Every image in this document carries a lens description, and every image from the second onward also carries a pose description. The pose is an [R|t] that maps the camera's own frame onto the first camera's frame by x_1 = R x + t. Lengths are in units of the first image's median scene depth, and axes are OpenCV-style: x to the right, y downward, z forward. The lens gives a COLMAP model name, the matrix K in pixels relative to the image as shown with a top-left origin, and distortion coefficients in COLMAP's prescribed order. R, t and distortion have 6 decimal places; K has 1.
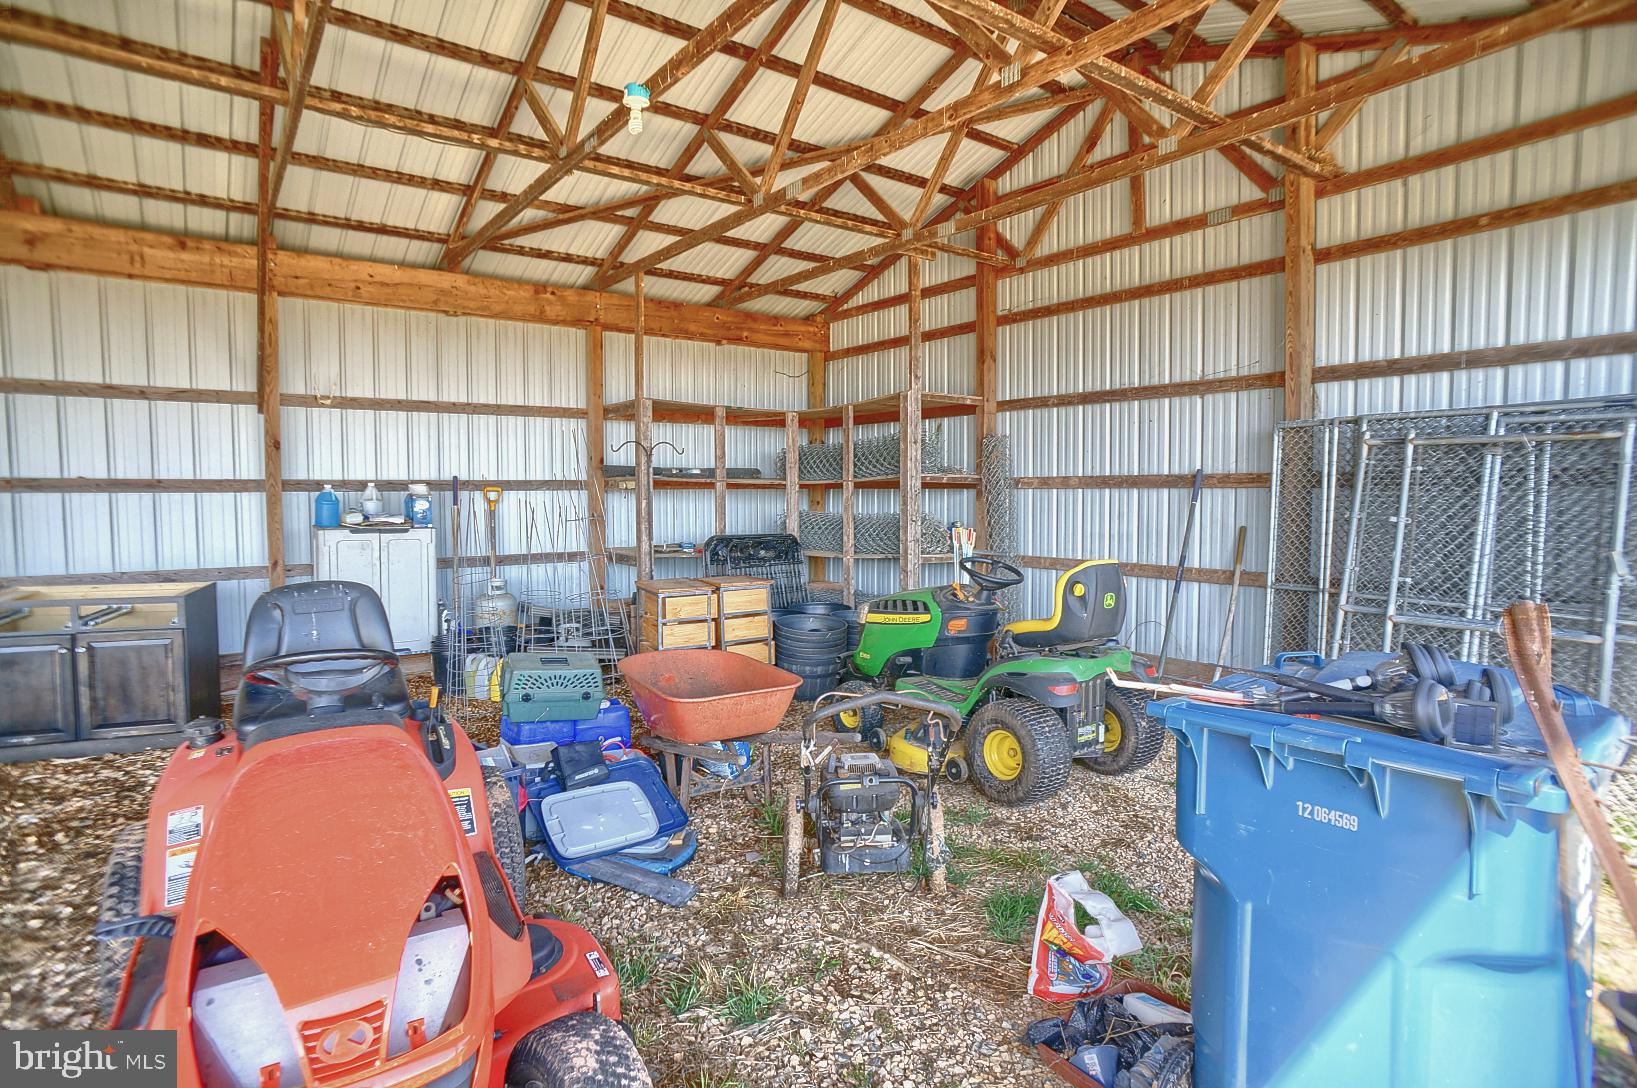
lens RADIAL K [[871.0, 0, 810.2], [0, 871.0, 543.2], [0, 0, 1]] dist [-0.067080, 0.048670]
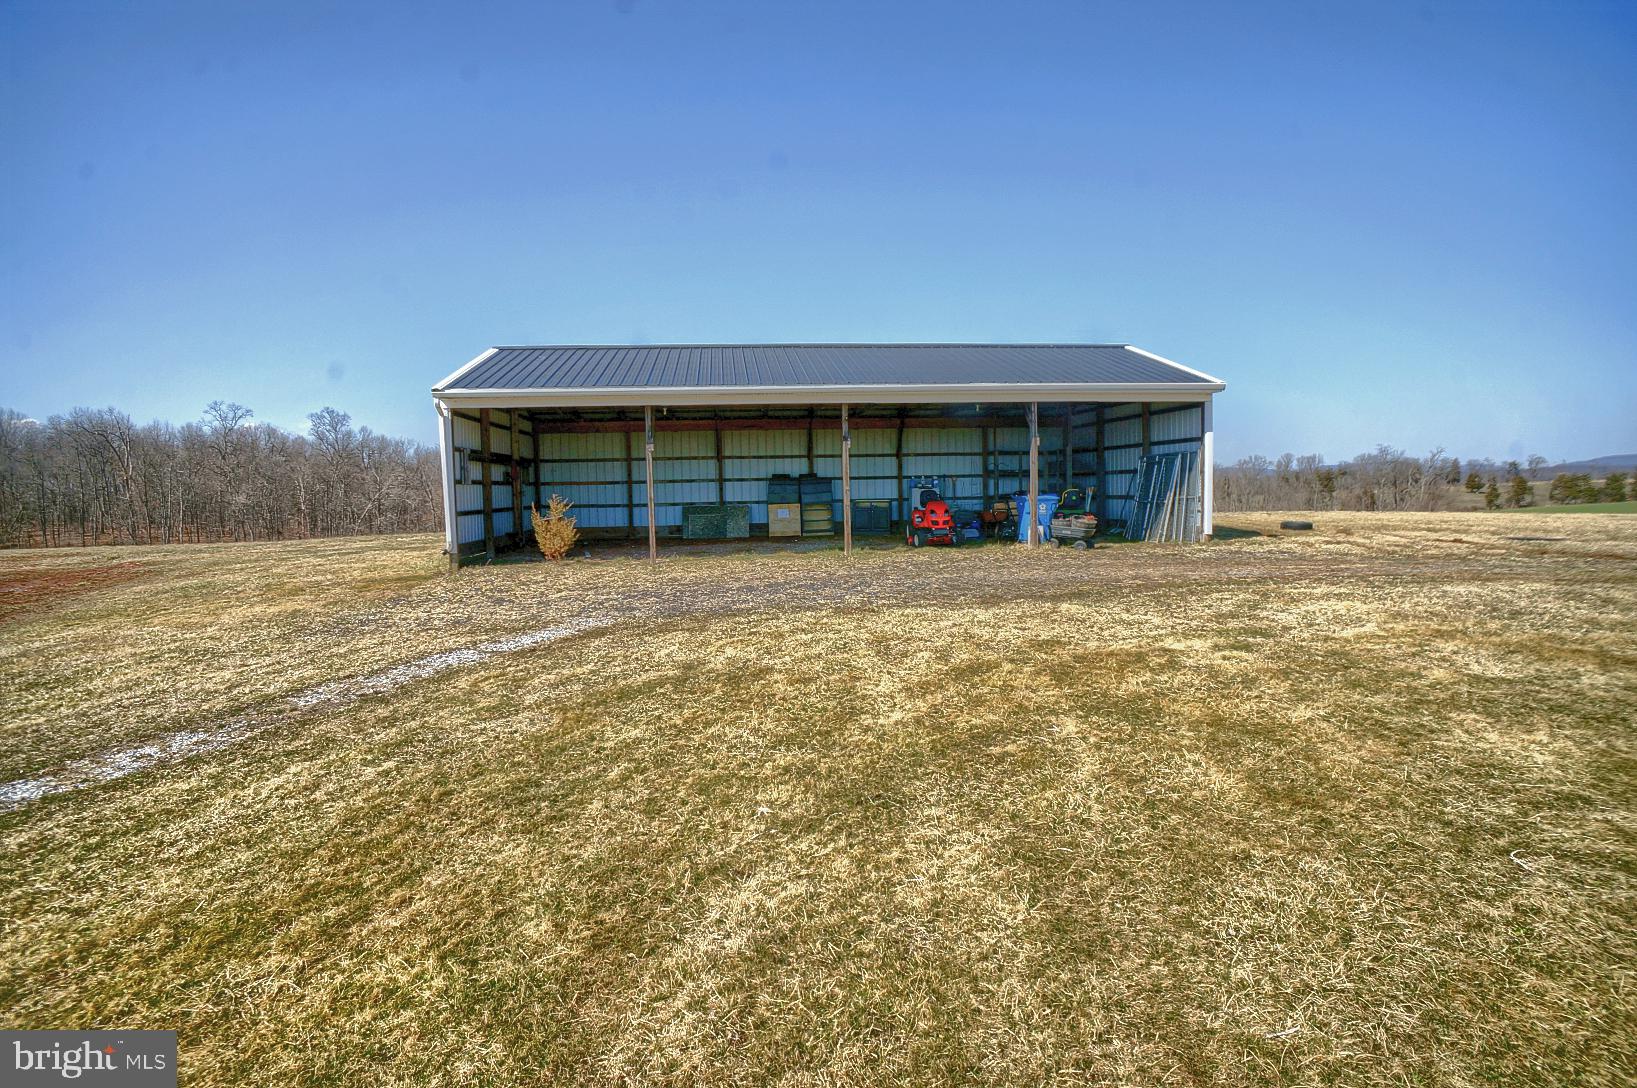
lens RADIAL K [[871.0, 0, 810.2], [0, 871.0, 543.2], [0, 0, 1]] dist [-0.067080, 0.048670]
pose [[0.868307, 0.016024, -0.495769, 0.950257], [-0.009431, 0.999831, 0.015798, 0.167555], [0.495938, -0.009042, 0.868311, -2.550984]]
